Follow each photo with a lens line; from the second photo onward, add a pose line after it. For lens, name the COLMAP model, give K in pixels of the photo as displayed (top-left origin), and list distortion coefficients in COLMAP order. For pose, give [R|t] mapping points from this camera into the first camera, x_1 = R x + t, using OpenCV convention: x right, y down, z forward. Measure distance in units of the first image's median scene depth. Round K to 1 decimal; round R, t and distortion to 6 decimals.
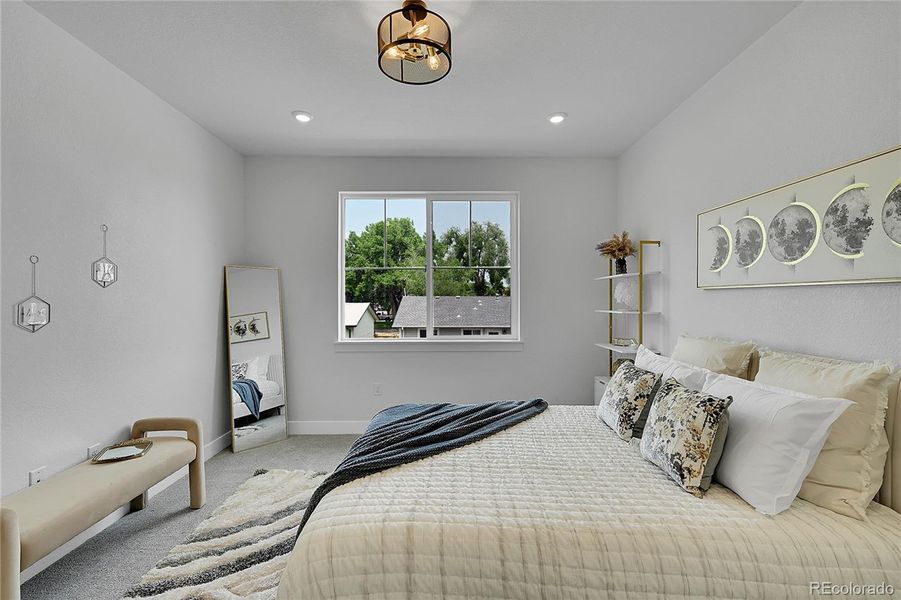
lens RADIAL K [[395.3, 0, 444.4], [0, 395.3, 300.7], [0, 0, 1]] dist [0.002792, -0.000022]
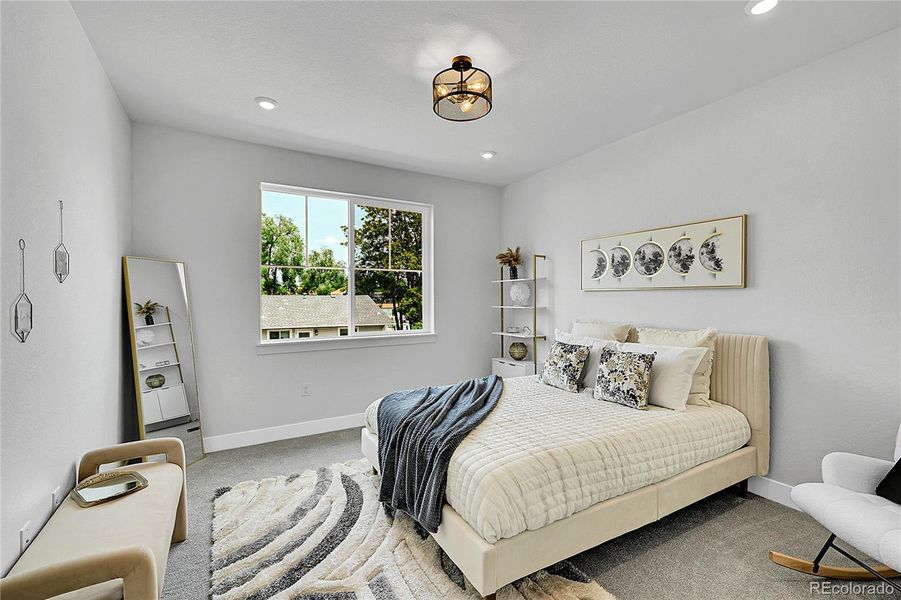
lens RADIAL K [[395.3, 0, 445.7], [0, 395.3, 300.9], [0, 0, 1]] dist [0.002792, -0.000022]
pose [[0.865163, -0.006233, 0.501451, -0.659768], [0.004723, 0.999980, 0.004282, 0.000633], [-0.501468, -0.001336, 0.865175, -0.041896]]
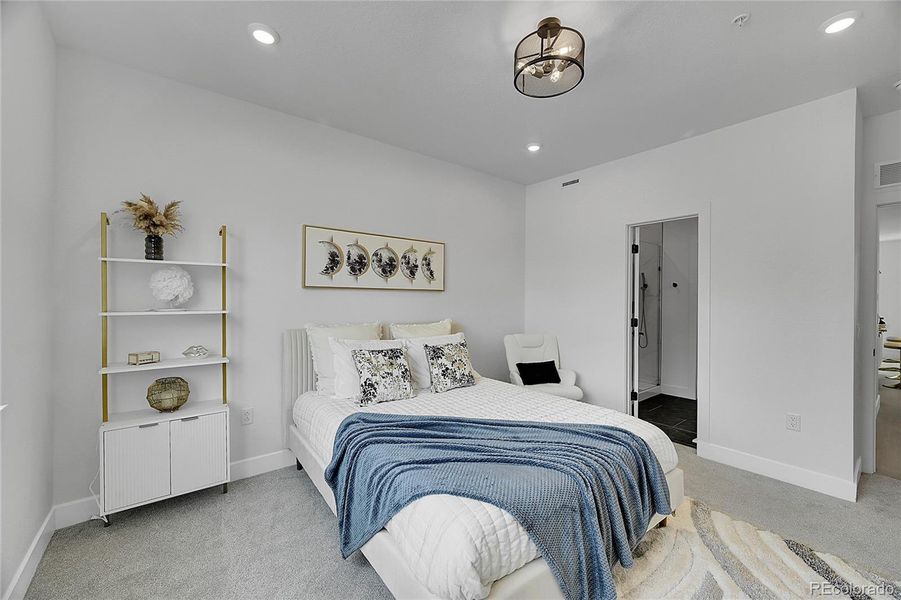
lens RADIAL K [[362.8, 0, 456.0], [0, 362.8, 303.8], [0, 0, 1]] dist [0.001563, 0.000027]
pose [[-0.635099, -0.014244, 0.772299, -0.593779], [-0.003549, 0.999873, 0.015522, -0.000181], [-0.772423, 0.007117, -0.635069, 1.603252]]
